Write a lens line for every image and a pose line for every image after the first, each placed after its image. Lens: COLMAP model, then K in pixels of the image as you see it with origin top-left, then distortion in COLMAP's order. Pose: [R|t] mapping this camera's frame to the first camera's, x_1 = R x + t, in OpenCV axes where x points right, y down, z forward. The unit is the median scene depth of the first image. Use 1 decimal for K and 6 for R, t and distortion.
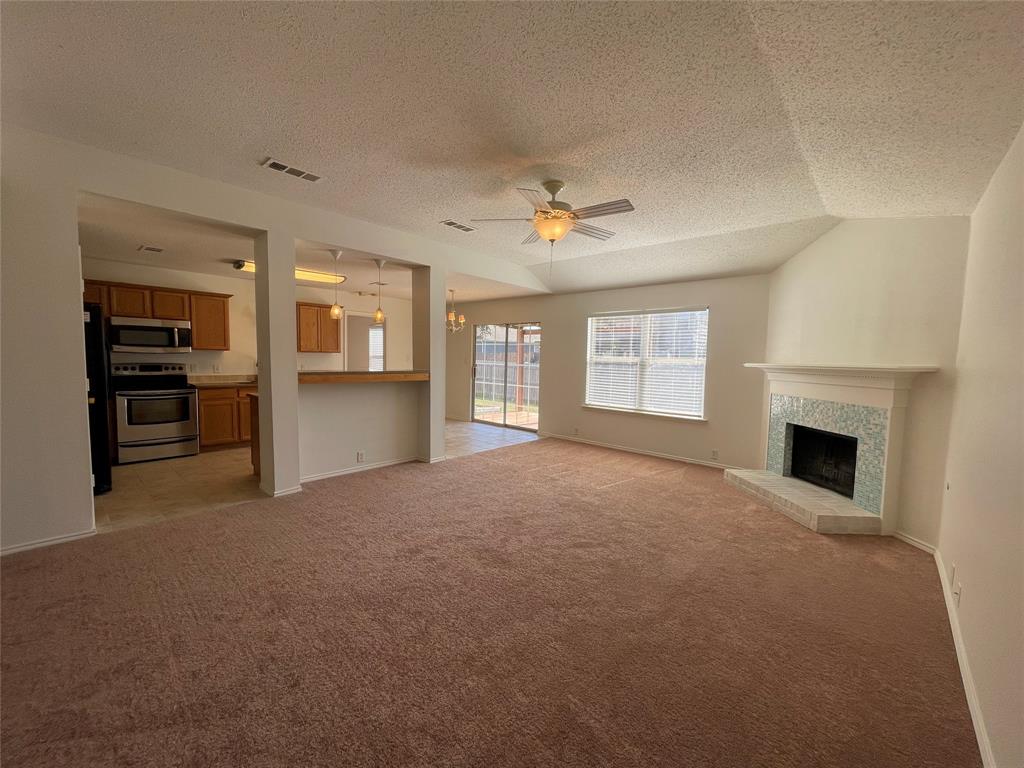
lens RADIAL K [[412.6, 0, 512.4], [0, 412.6, 385.6], [0, 0, 1]] dist [0.002611, -0.001057]
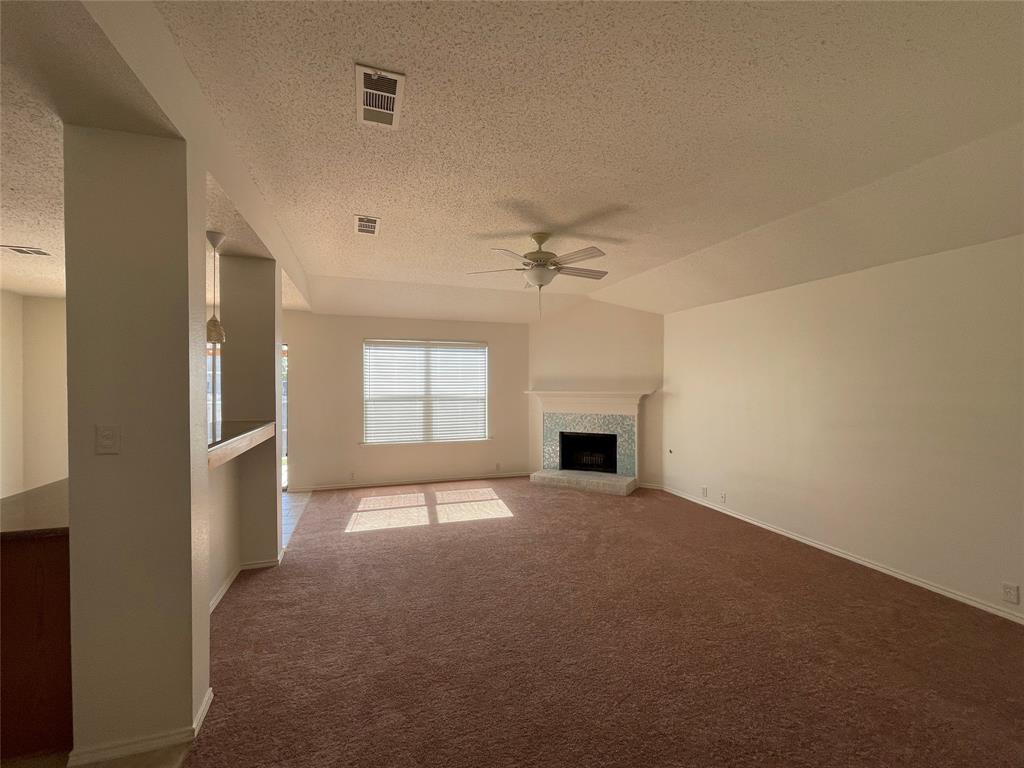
lens RADIAL K [[433.9, 0, 509.7], [0, 433.9, 385.5], [0, 0, 1]] dist [0.003187, 0.000747]
pose [[0.493976, -0.026847, 0.869061, -0.722464], [0.070508, 0.997468, -0.009263, -0.068280], [-0.866612, 0.065852, 0.494618, 0.409515]]
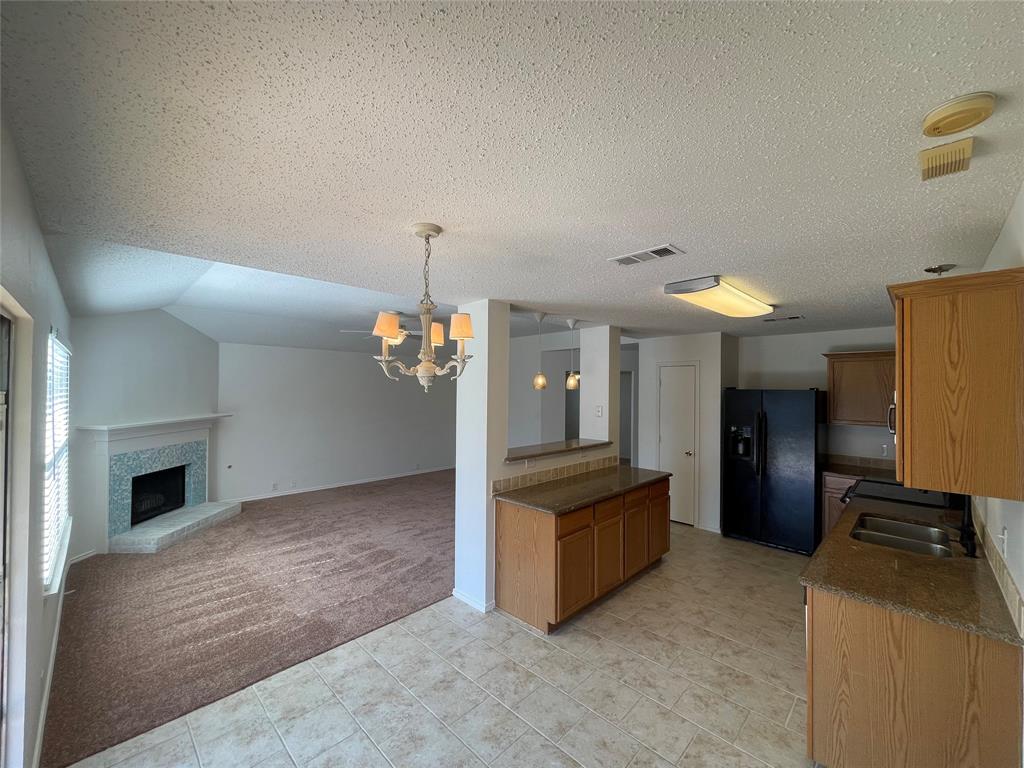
lens RADIAL K [[412.6, 0, 511.8], [0, 412.6, 387.5], [0, 0, 1]] dist [0.002611, -0.001057]
pose [[-0.998714, -0.026489, 0.043234, -0.340625], [-0.023562, 0.997485, 0.066854, -0.234121], [-0.044896, 0.065750, -0.996826, 2.022482]]
